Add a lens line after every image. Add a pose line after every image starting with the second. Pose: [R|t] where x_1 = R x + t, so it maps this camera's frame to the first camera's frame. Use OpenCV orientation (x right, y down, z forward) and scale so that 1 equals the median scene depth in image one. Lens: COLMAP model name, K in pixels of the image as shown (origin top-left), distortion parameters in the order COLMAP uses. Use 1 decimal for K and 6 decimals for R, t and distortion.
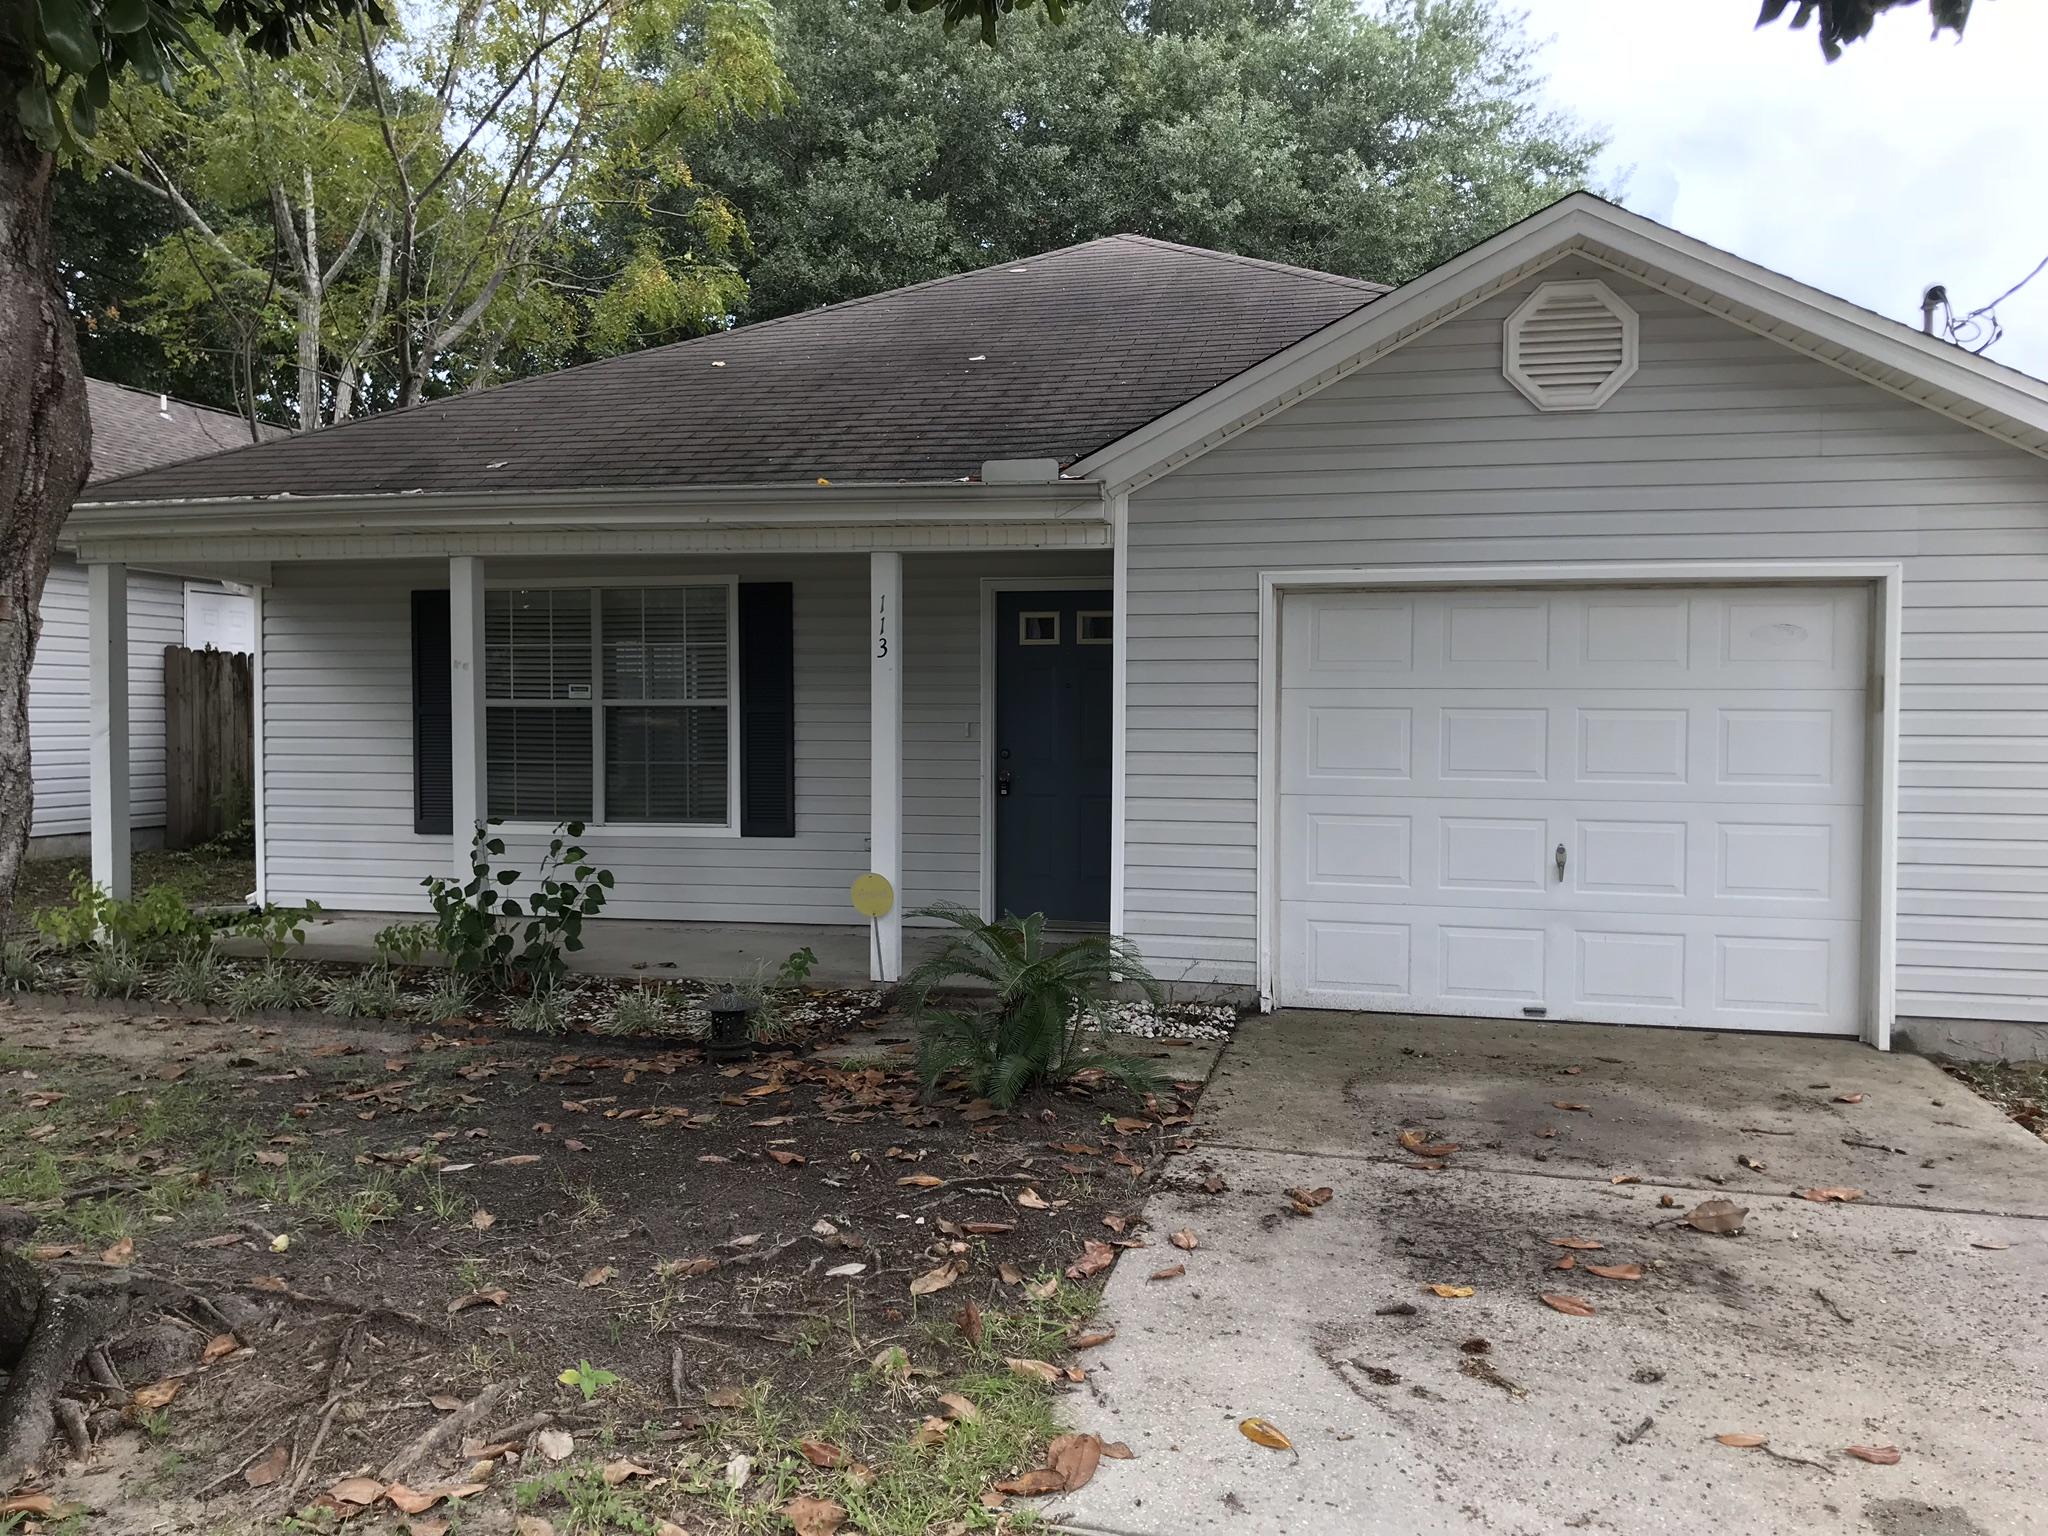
lens RADIAL K [[1685.8, 0, 1013.9], [0, 1685.8, 759.6], [0, 0, 1]] dist [0.028465, -0.008657]
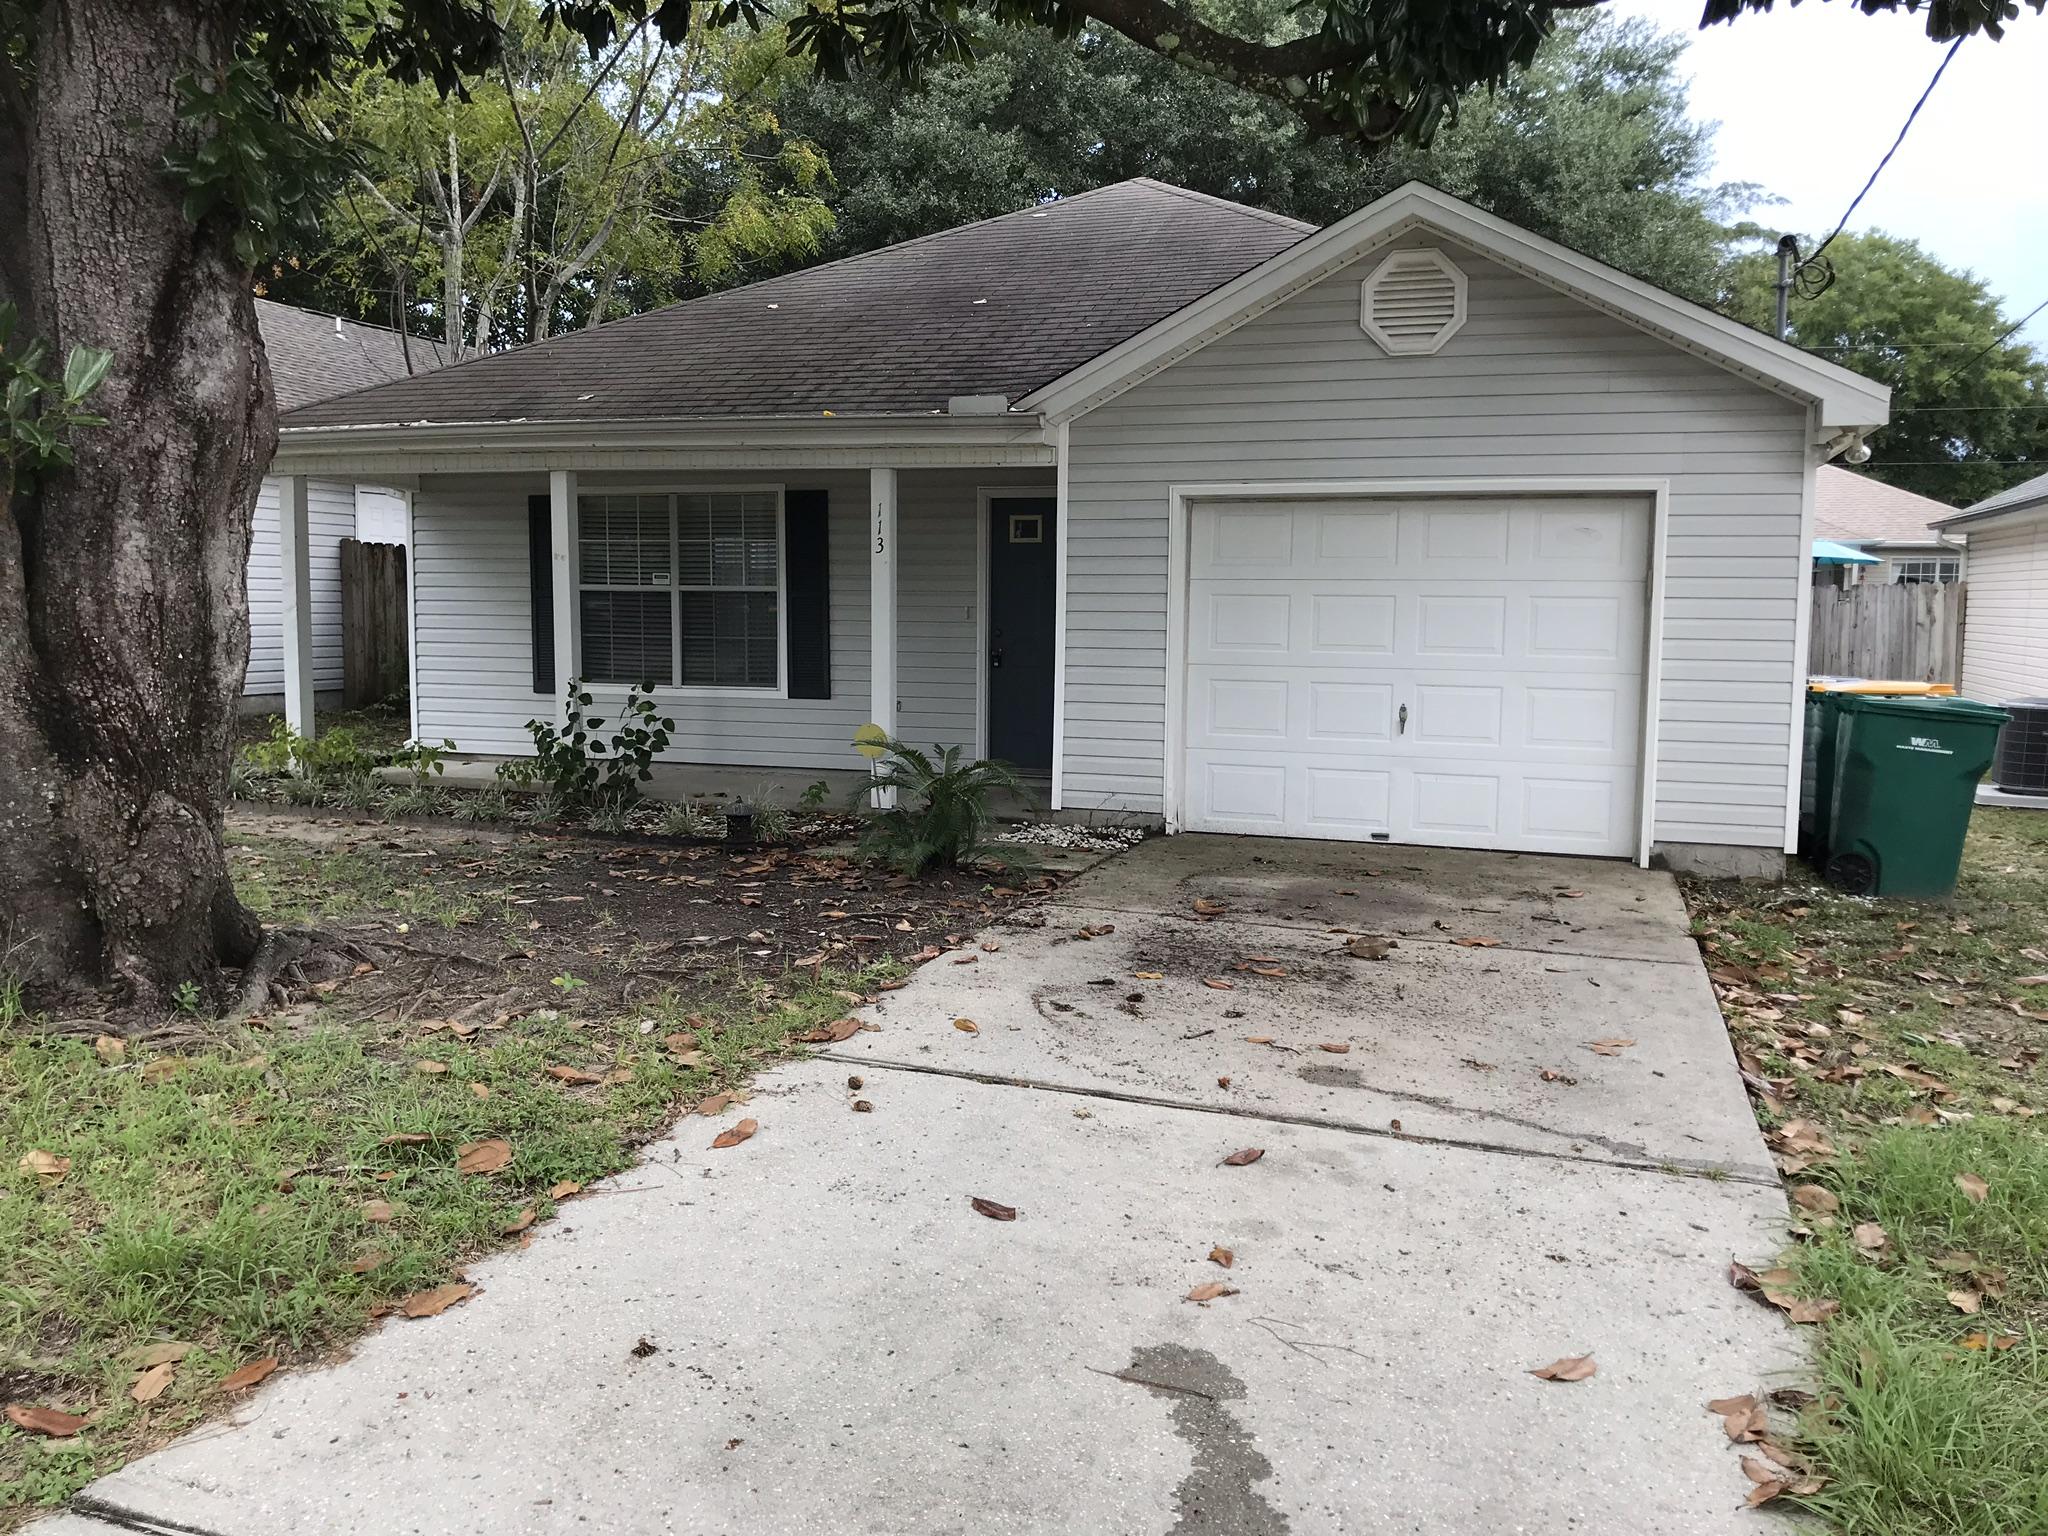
lens RADIAL K [[1683.3, 0, 1011.9], [0, 1683.3, 758.0], [0, 0, 1]] dist [0.055850, -0.078991]
pose [[0.995587, 0.014817, -0.092666, 0.138463], [-0.008972, 0.997962, 0.063176, 0.012292], [0.093413, -0.062066, 0.993691, -0.253022]]
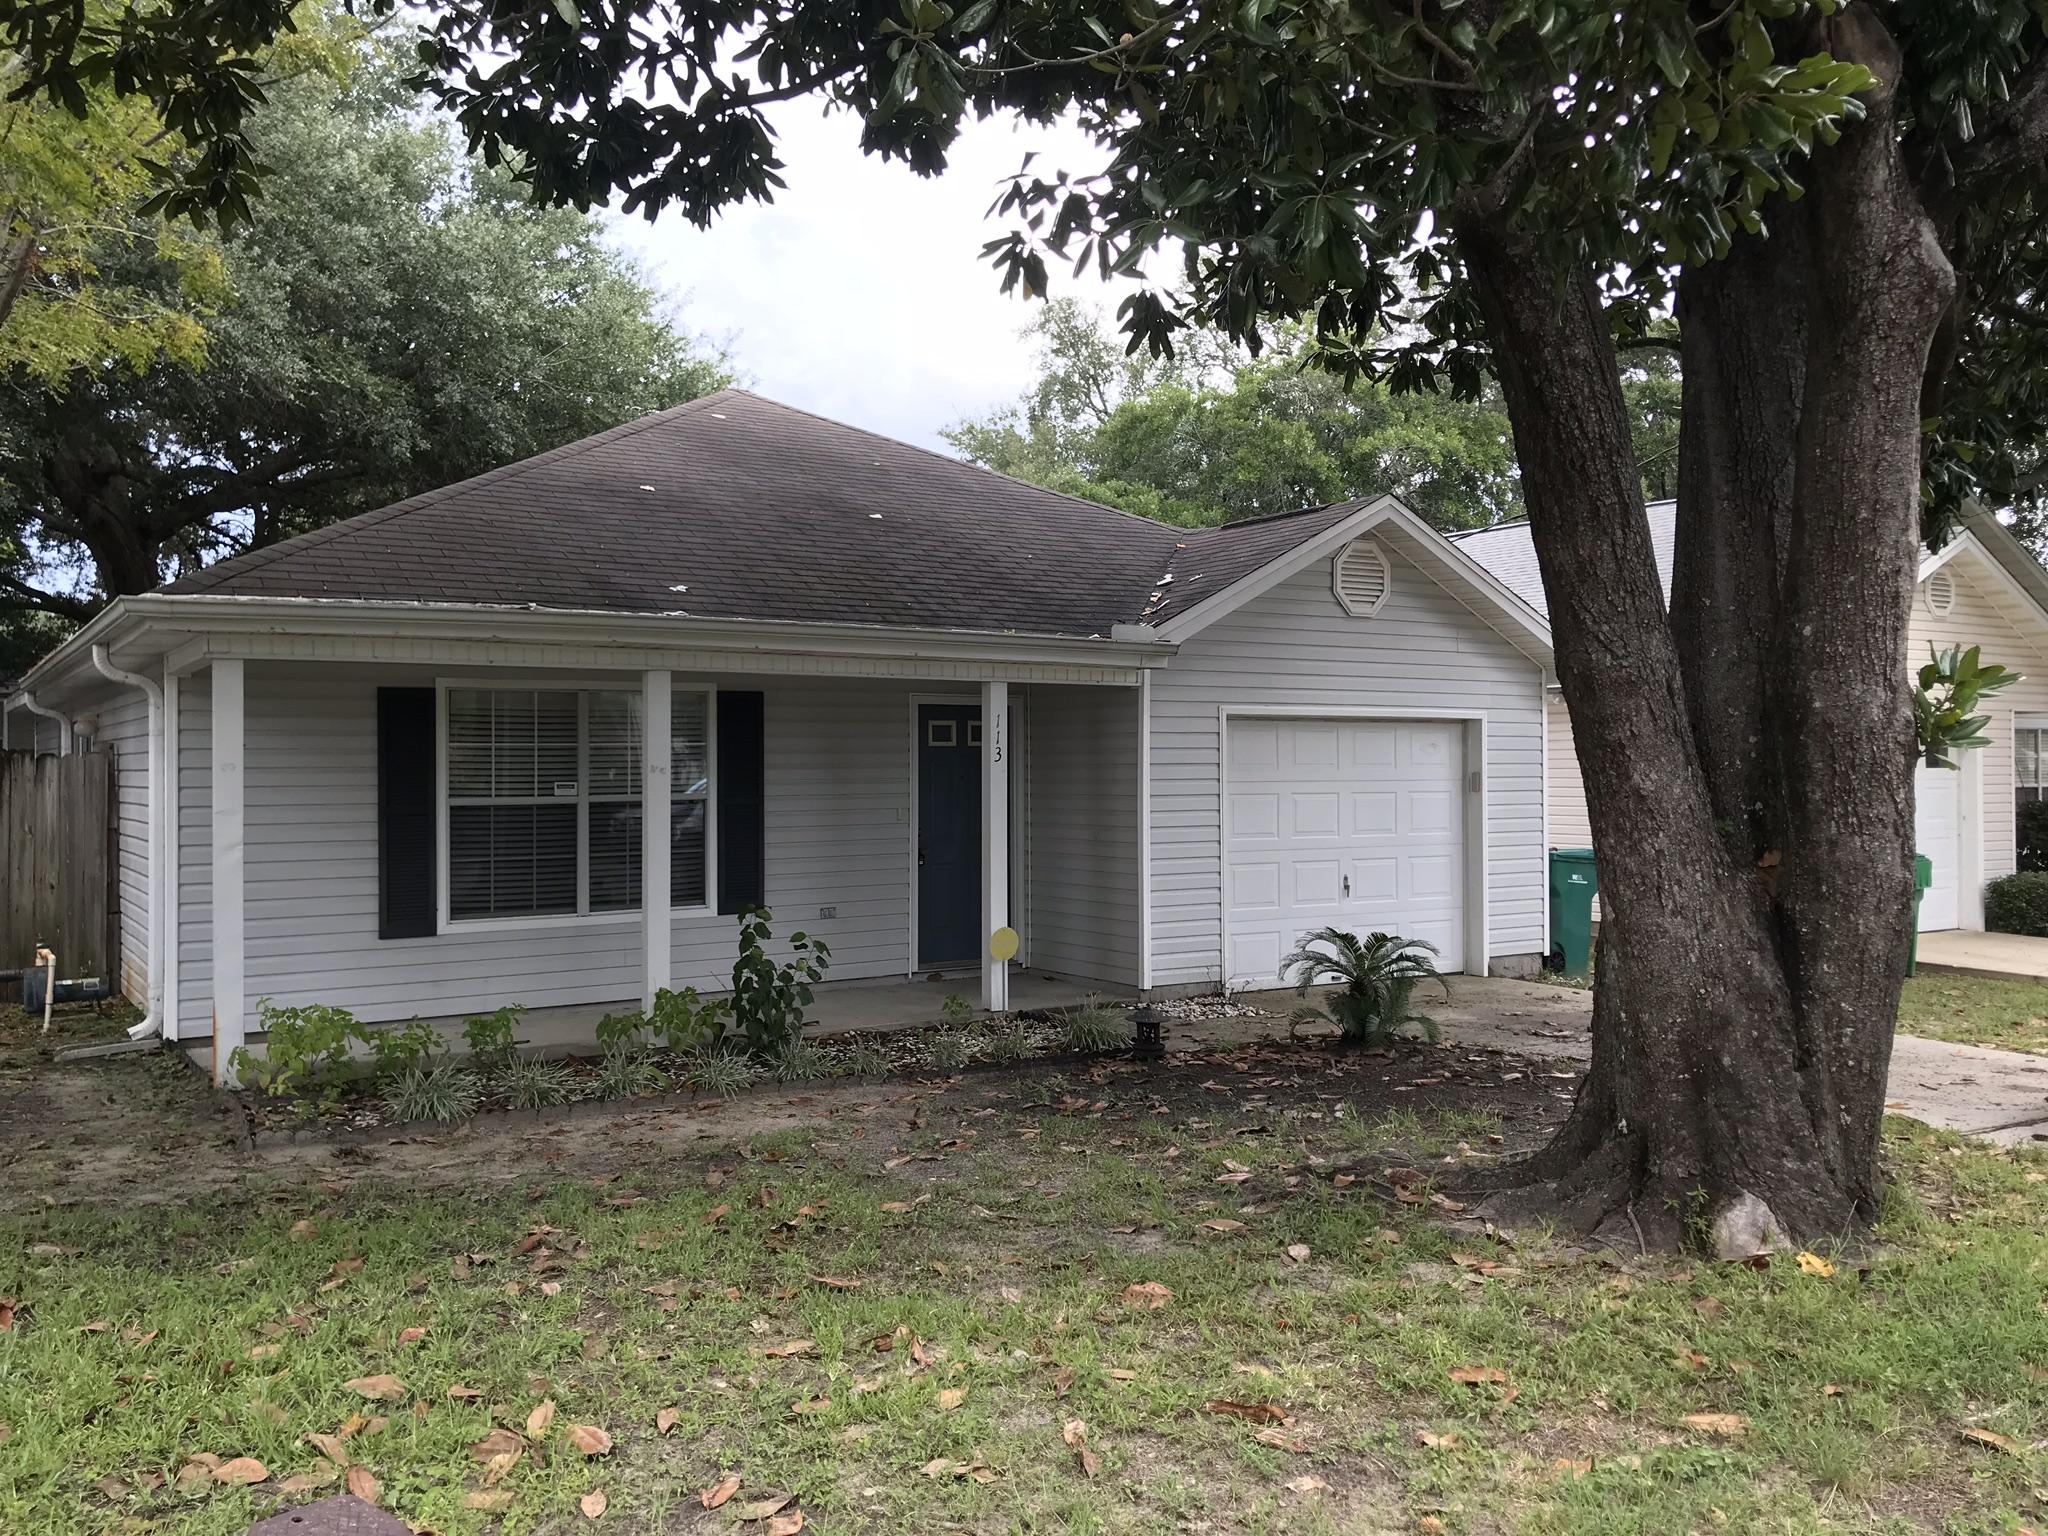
lens RADIAL K [[1683.3, 0, 1011.9], [0, 1683.3, 758.0], [0, 0, 1]] dist [0.055850, -0.078991]
pose [[0.681628, -0.005640, 0.731677, -1.015128], [0.027556, 0.999459, -0.017967, -0.040054], [-0.731180, 0.032409, 0.681415, 0.103737]]
